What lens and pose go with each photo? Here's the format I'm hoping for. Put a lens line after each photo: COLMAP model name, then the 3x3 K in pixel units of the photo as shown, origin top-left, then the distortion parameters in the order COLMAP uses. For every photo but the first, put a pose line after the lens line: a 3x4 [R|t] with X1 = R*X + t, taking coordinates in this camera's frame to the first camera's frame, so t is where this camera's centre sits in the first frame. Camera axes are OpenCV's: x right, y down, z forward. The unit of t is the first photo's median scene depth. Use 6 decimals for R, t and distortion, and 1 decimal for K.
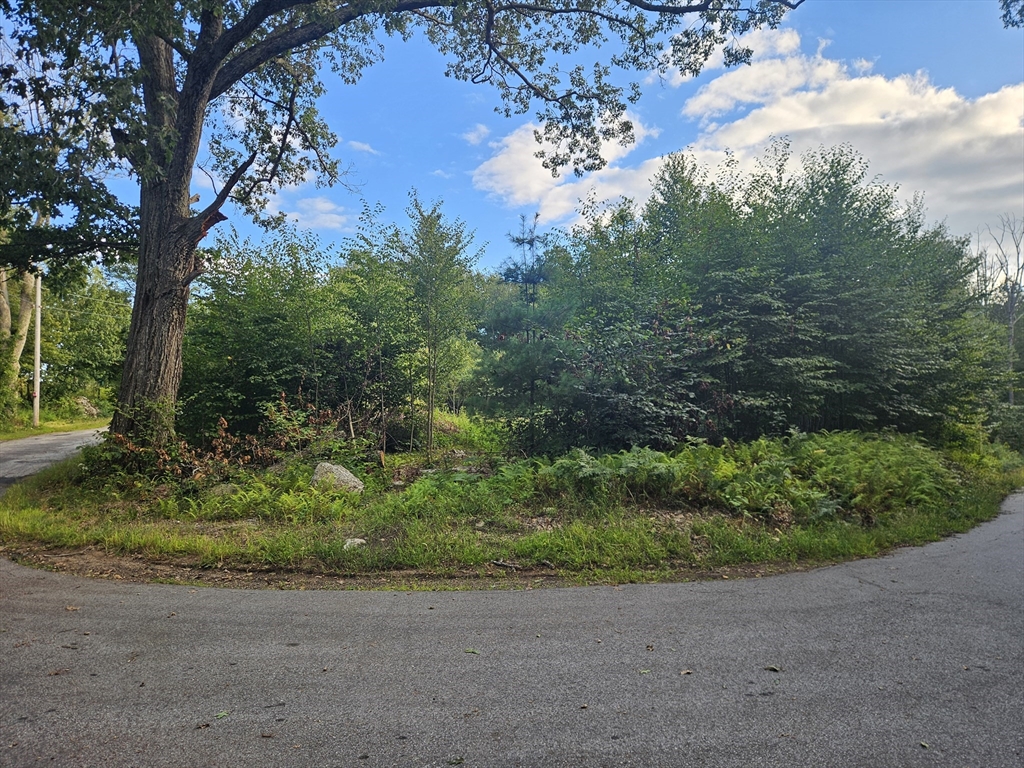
lens RADIAL K [[681.8, 0, 516.8], [0, 681.8, 381.2], [0, 0, 1]] dist [0.064699, -0.033724]
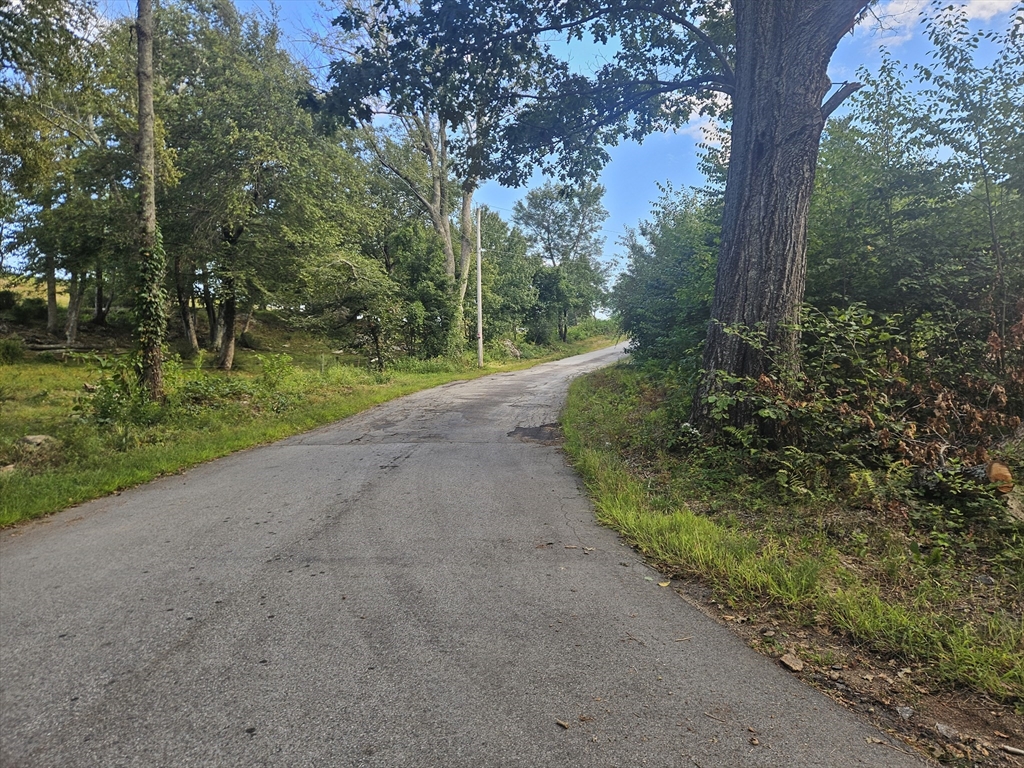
lens RADIAL K [[681.8, 0, 513.8], [0, 681.8, 374.7], [0, 0, 1]] dist [0.064699, -0.033724]
pose [[0.879556, 0.012083, -0.475642, -0.323510], [0.021525, 0.997643, 0.065148, 0.022566], [0.475308, -0.067539, 0.877223, 0.274583]]
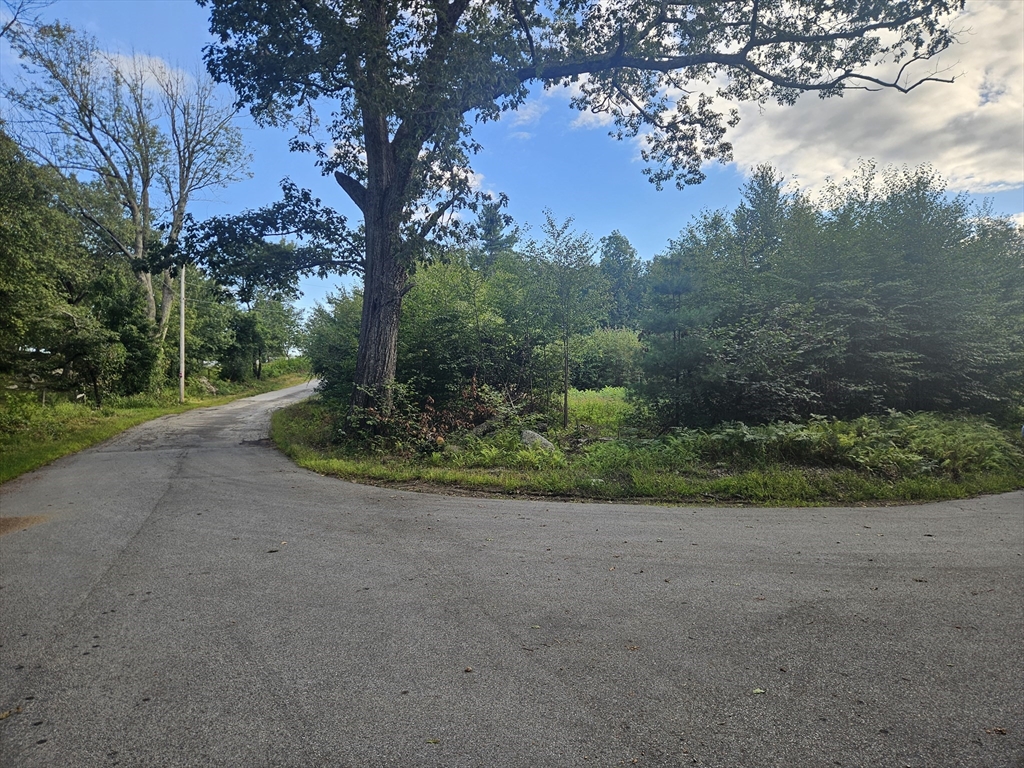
lens RADIAL K [[681.8, 0, 510.5], [0, 681.8, 379.5], [0, 0, 1]] dist [0.064699, -0.033724]
pose [[0.998187, 0.006157, -0.059876, -0.147280], [-0.004621, 0.999657, 0.025763, -0.010312], [0.060015, -0.025440, 0.997873, -0.210631]]
